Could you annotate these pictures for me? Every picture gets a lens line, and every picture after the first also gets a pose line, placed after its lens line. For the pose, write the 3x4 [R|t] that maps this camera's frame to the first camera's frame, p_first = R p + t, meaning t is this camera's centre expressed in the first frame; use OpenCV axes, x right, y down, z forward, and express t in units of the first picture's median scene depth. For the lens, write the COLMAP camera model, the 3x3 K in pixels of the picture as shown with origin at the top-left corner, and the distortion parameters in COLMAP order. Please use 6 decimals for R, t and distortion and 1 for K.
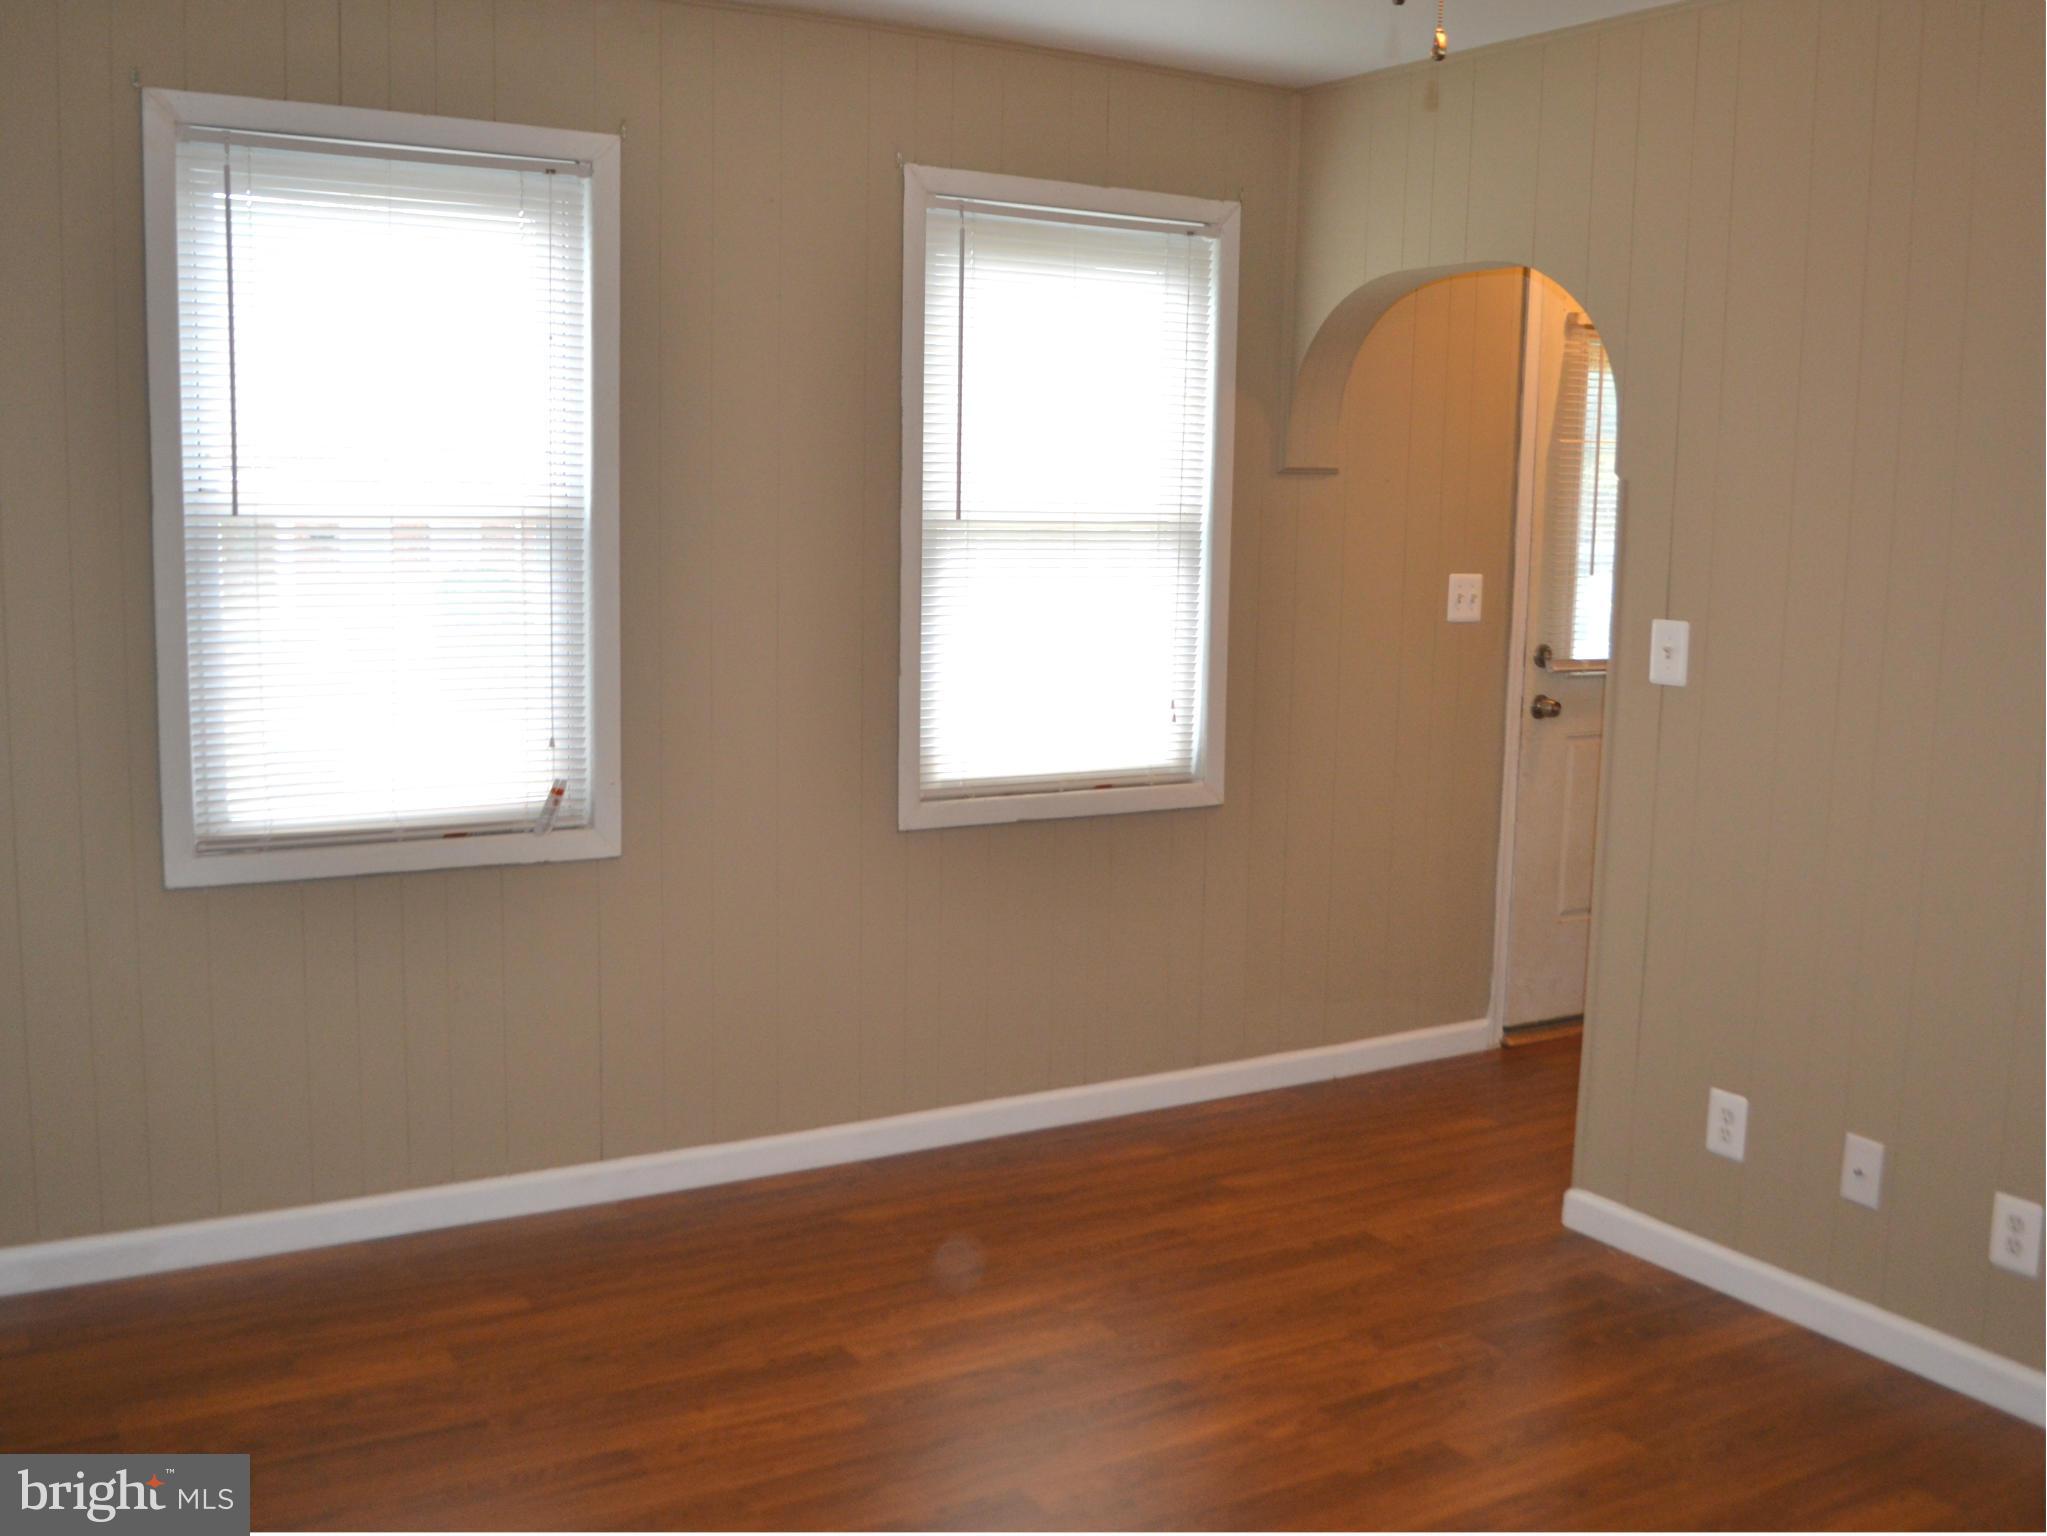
lens RADIAL K [[2014.9, 0, 1023.5], [0, 2014.9, 768.0], [0, 0, 1]] dist [-0.070276, 0.001540]
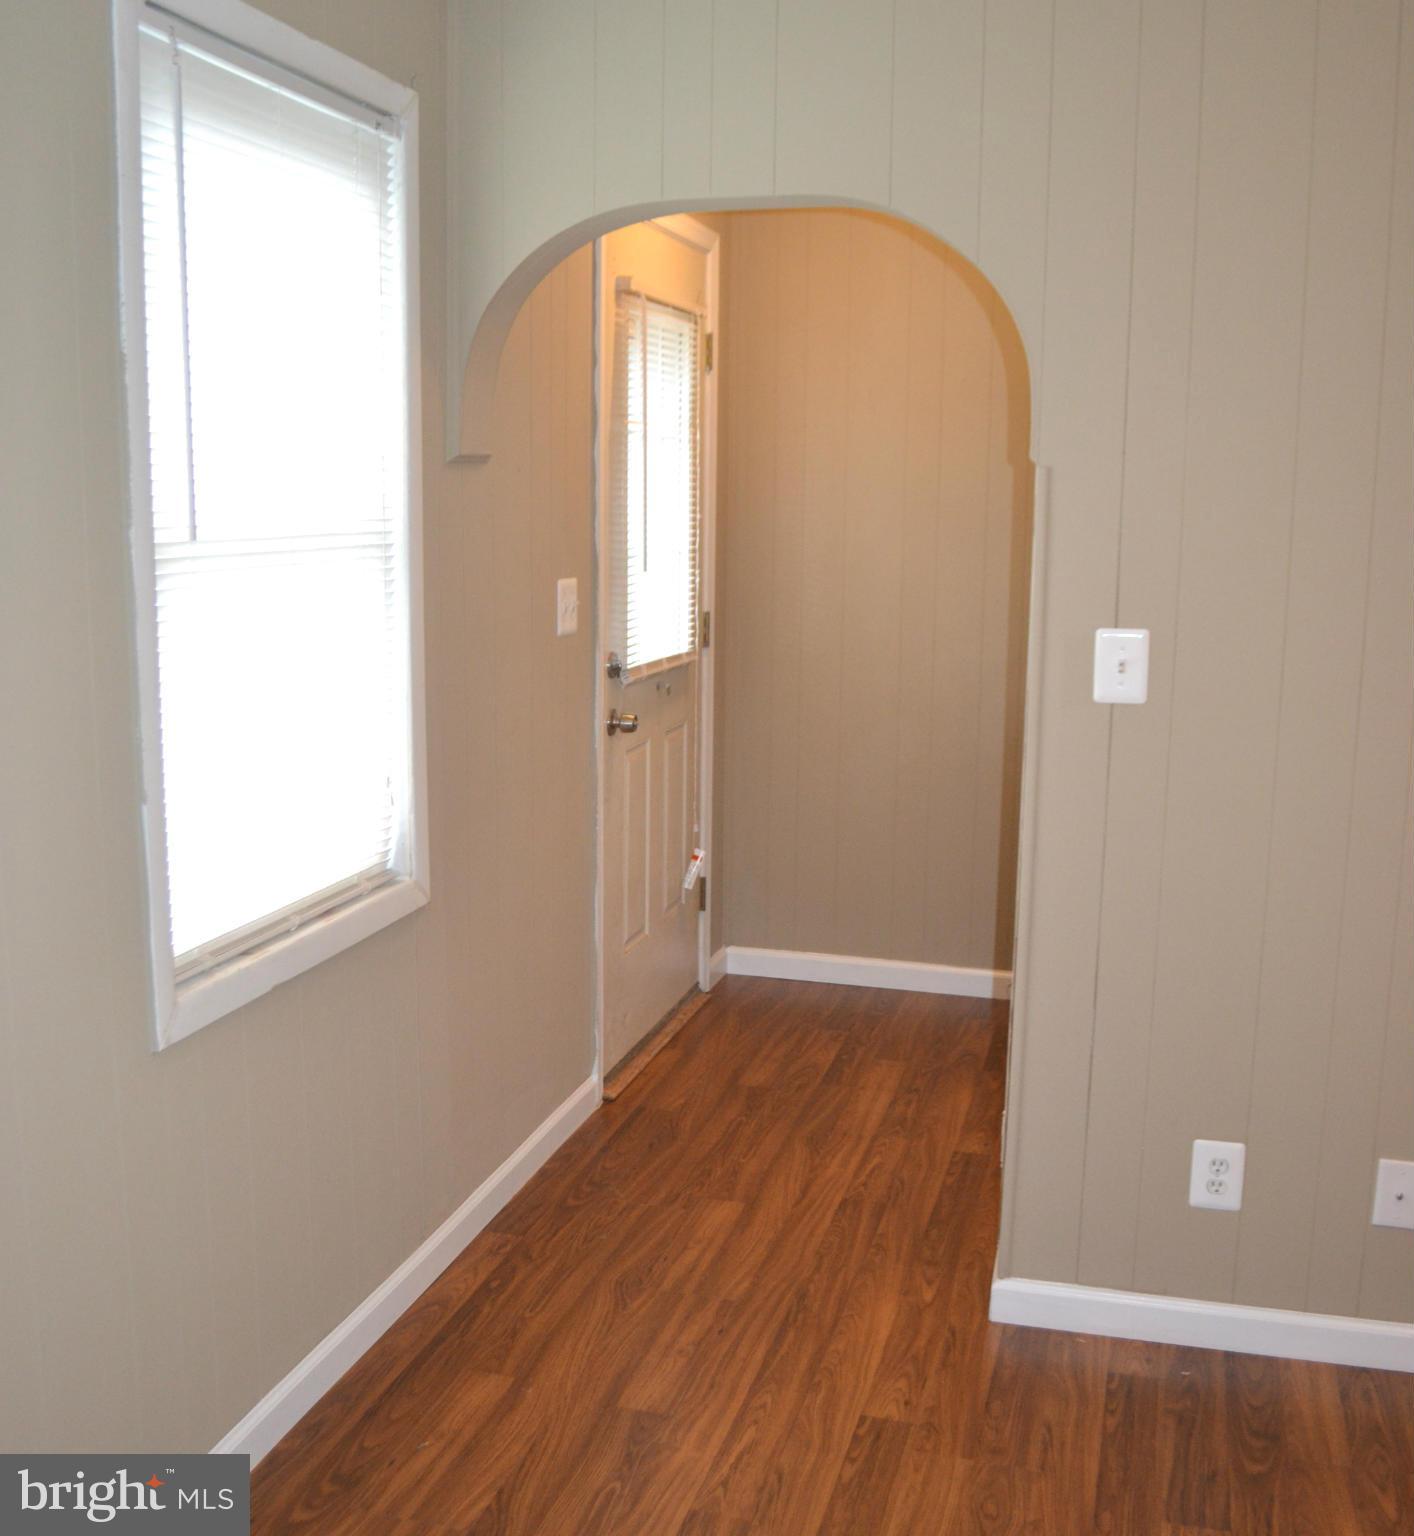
lens RADIAL K [[1707.2, 0, 703.8], [0, 1707.2, 790.9], [0, 0, 1]] dist [-0.058359, -0.015174]
pose [[0.733763, -0.131994, 0.666461, -0.310685], [0.100642, 0.991241, 0.085512, -0.085236], [-0.671910, 0.004329, 0.740620, 0.569315]]
